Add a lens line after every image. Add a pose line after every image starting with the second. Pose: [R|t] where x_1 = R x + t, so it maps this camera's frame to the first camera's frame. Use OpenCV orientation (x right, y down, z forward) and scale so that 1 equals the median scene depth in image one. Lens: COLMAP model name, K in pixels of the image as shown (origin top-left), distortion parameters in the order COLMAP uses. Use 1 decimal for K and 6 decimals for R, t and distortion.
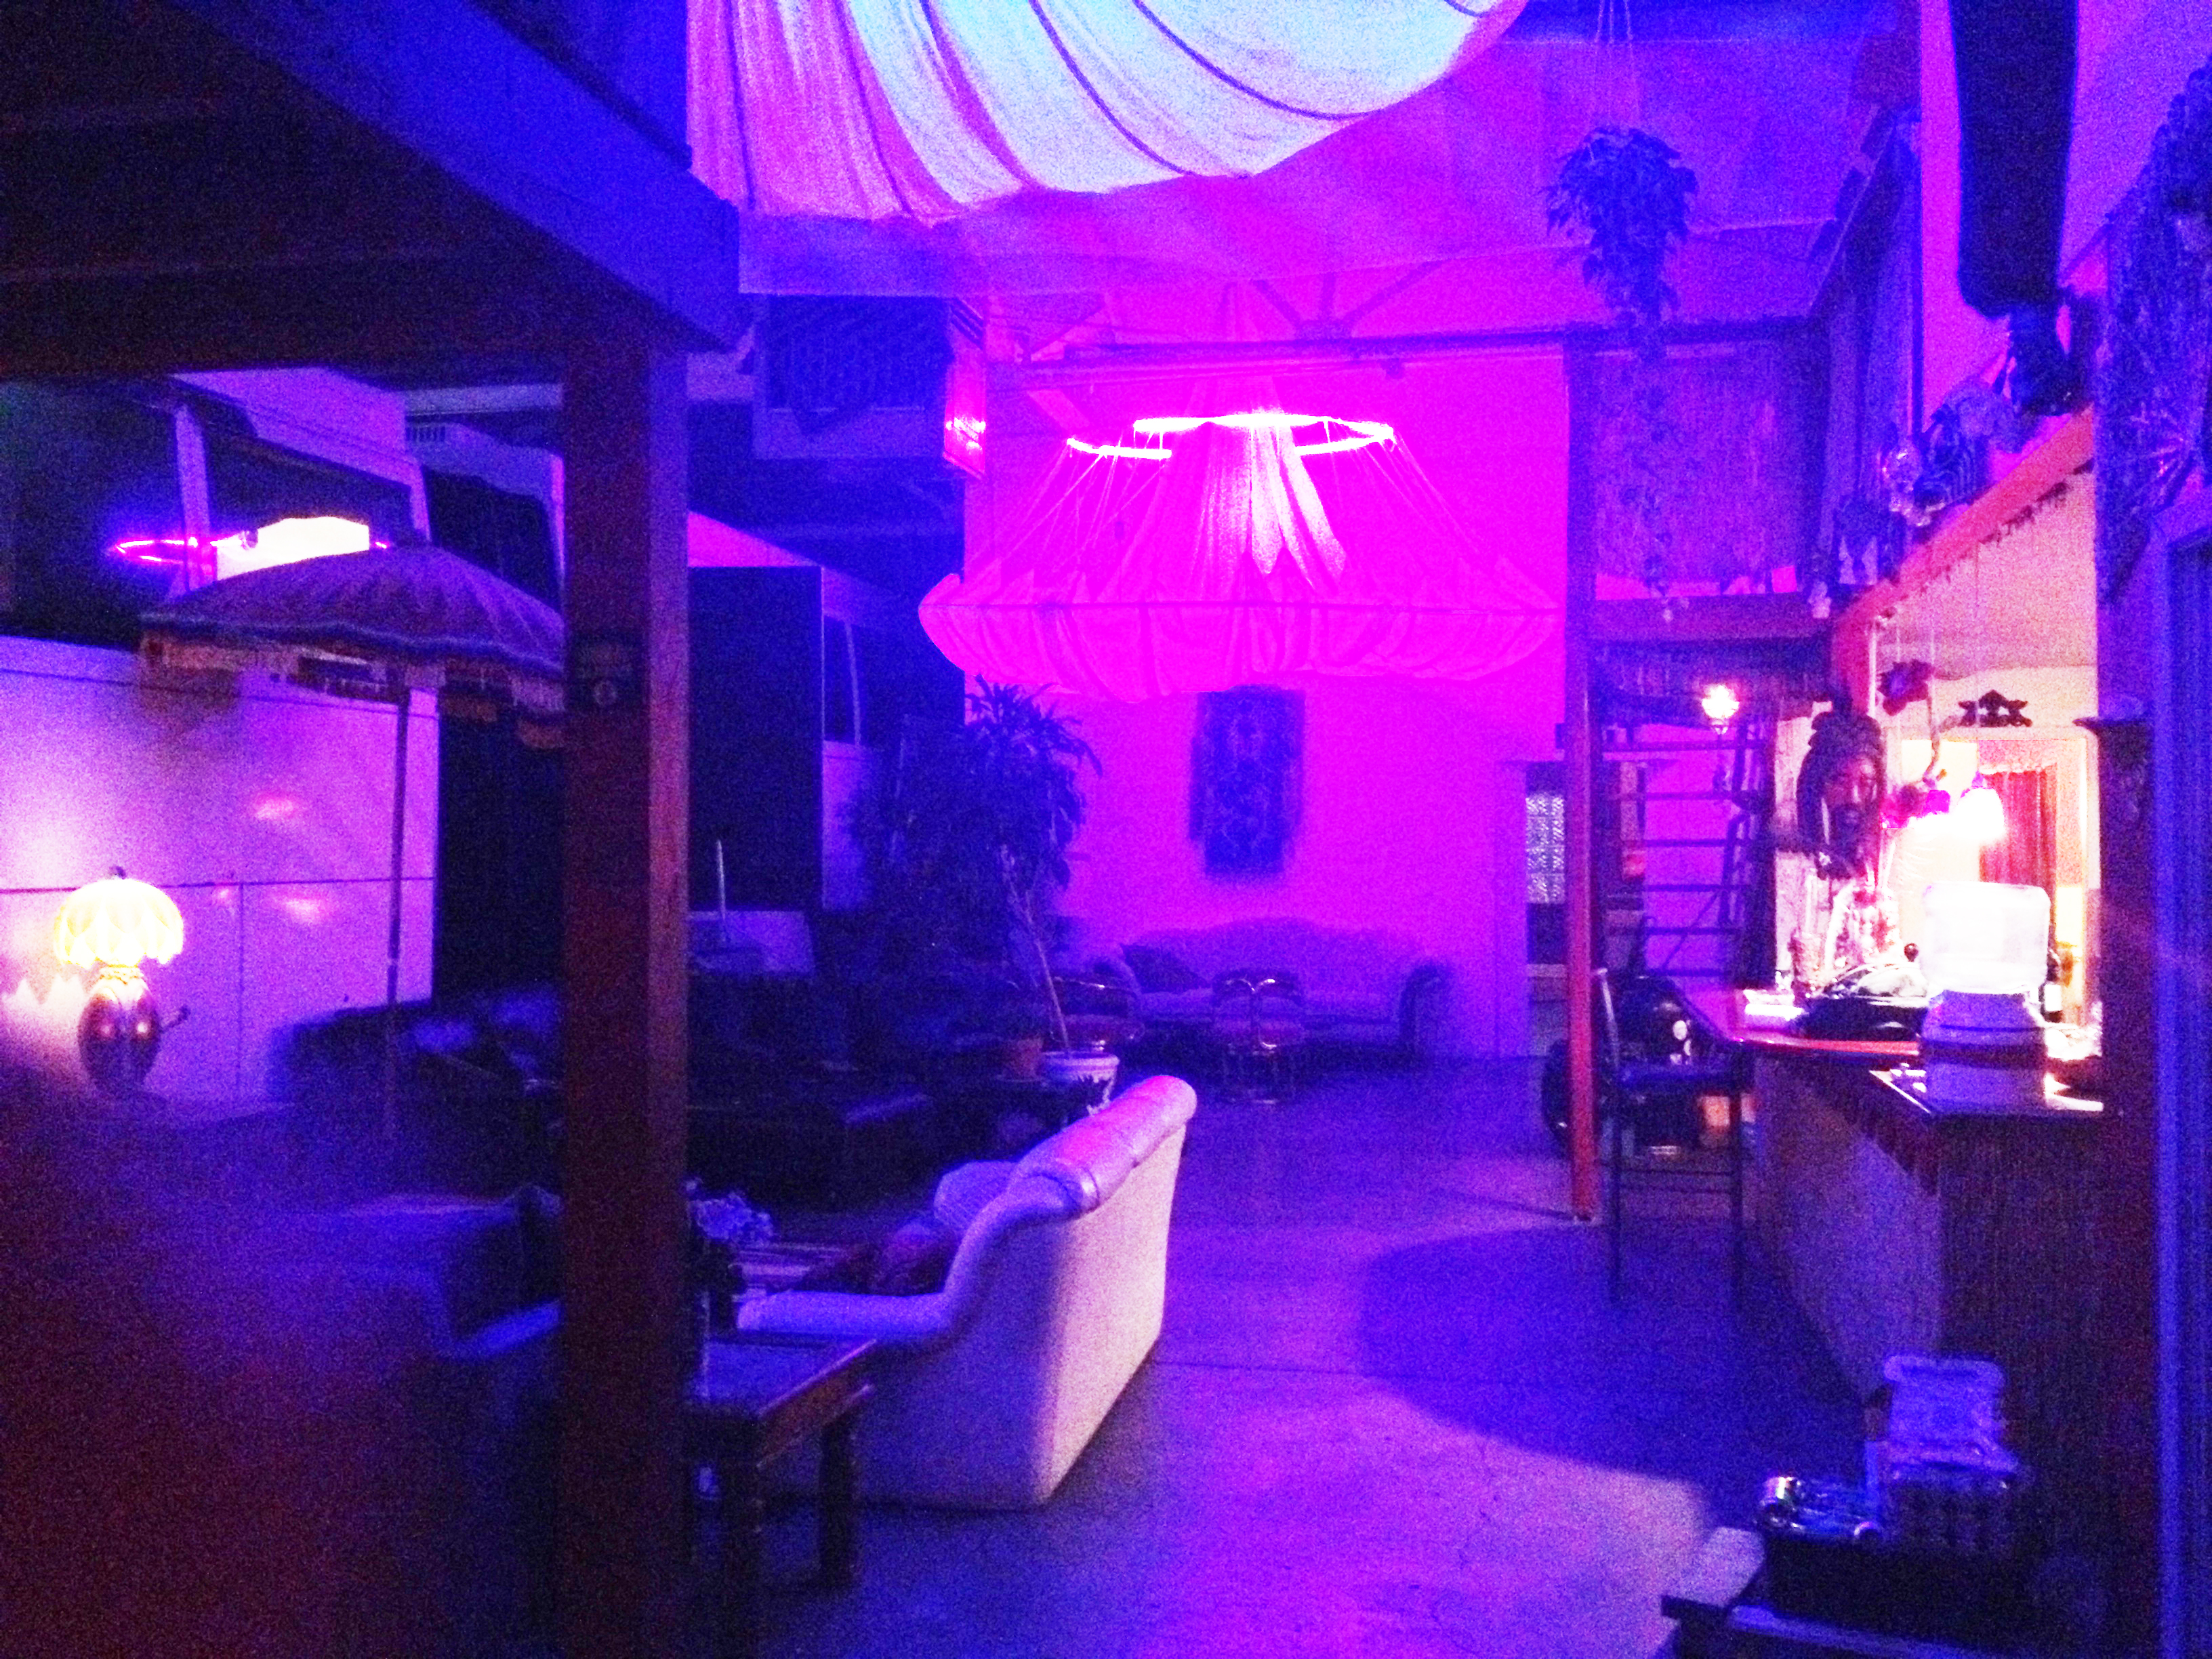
lens RADIAL K [[2225.3, 0, 1106.0], [0, 2225.3, 829.5], [0, 0, 1]] dist [0.070531, -0.009110]
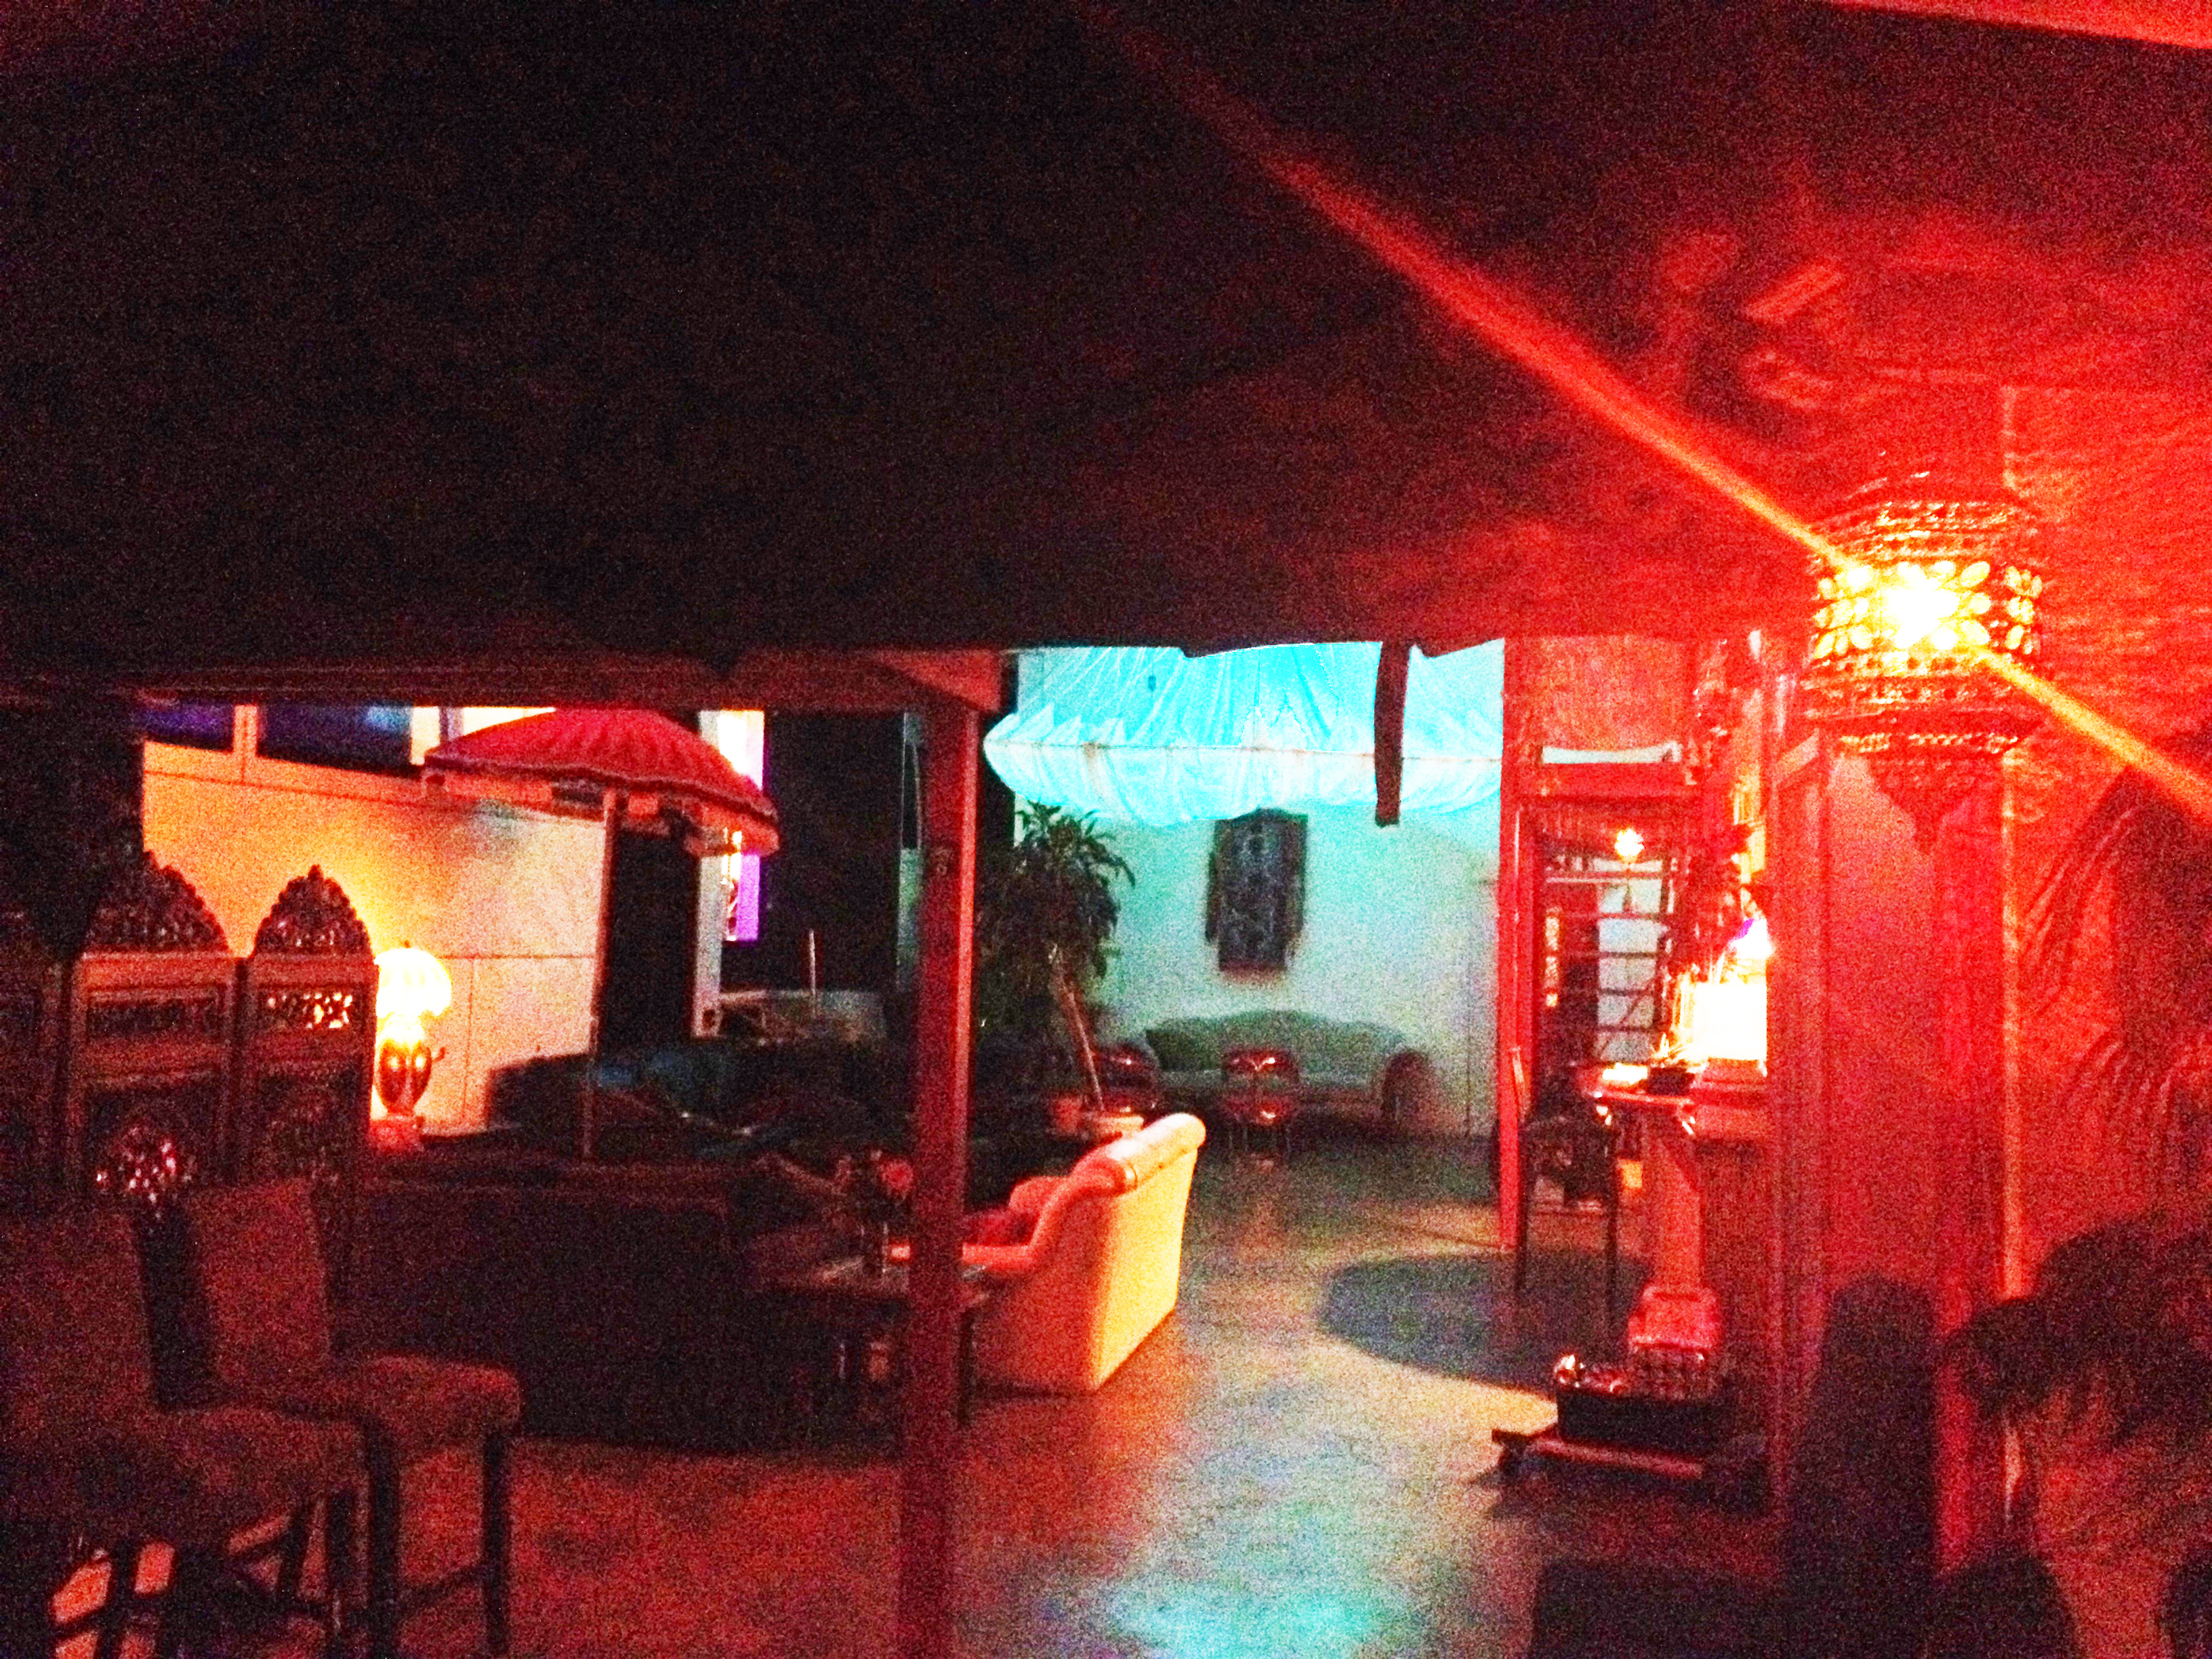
lens RADIAL K [[2225.3, 0, 1106.0], [0, 2225.3, 829.5], [0, 0, 1]] dist [0.070531, -0.009110]
pose [[0.999634, 0.025649, -0.008564, -0.010041], [-0.026002, 0.998694, -0.043972, -0.001651], [0.007425, 0.044179, 0.998996, -0.280838]]
